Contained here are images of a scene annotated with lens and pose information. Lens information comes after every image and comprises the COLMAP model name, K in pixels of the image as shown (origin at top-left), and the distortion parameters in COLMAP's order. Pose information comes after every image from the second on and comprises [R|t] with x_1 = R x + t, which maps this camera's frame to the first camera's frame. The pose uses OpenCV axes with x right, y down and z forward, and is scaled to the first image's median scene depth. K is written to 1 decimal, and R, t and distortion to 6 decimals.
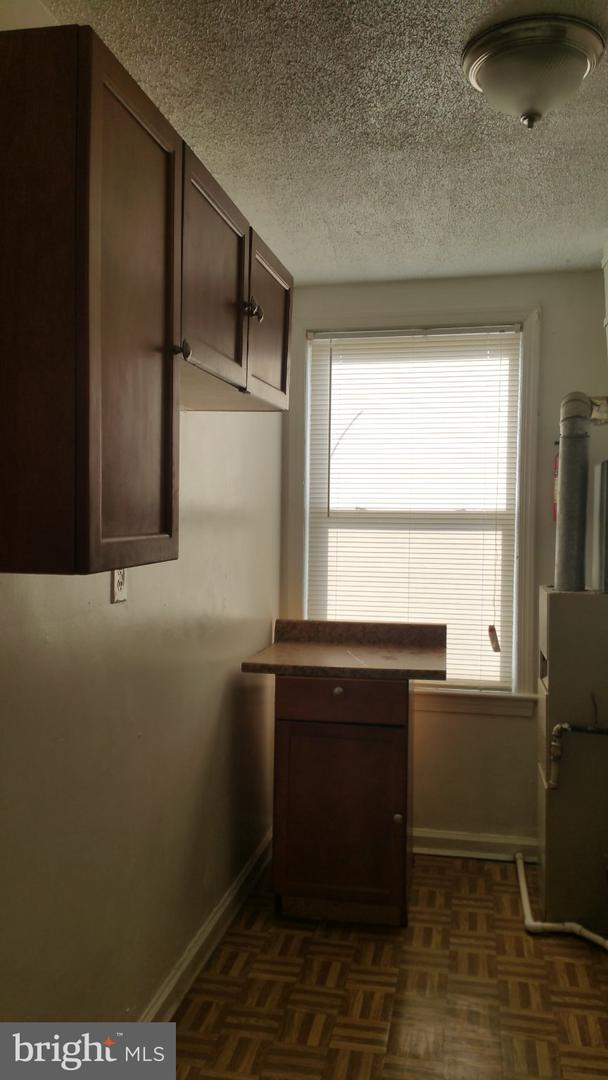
lens RADIAL K [[882.8, 0, 306.4], [0, 882.8, 531.1], [0, 0, 1]] dist [0.062891, -0.089292]
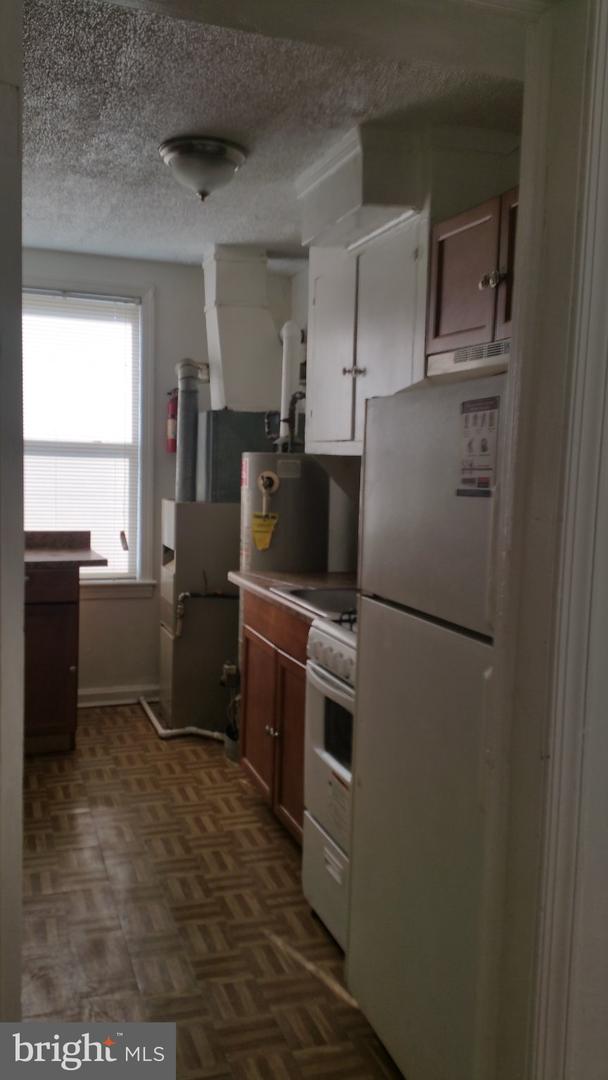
lens RADIAL K [[879.0, 0, 304.0], [0, 879.0, 540.0], [0, 0, 1]] dist [0.138552, -0.245386]
pose [[0.863880, -0.032641, 0.502638, -0.262448], [-0.008615, 0.996795, 0.079537, 0.015875], [-0.503623, -0.073041, 0.860830, -0.324227]]
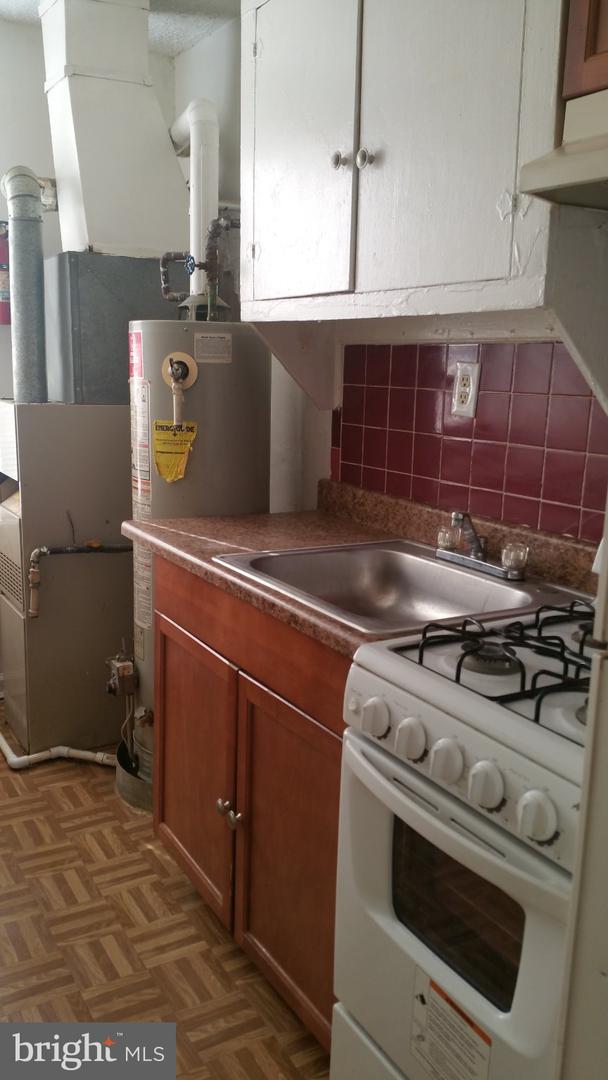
lens RADIAL K [[879.0, 0, 304.0], [0, 879.0, 540.0], [0, 0, 1]] dist [0.138552, -0.245386]
pose [[0.751173, -0.123222, 0.648503, -0.101747], [-0.005639, 0.981189, 0.192967, 0.030089], [-0.660082, -0.148608, 0.736348, 0.144864]]
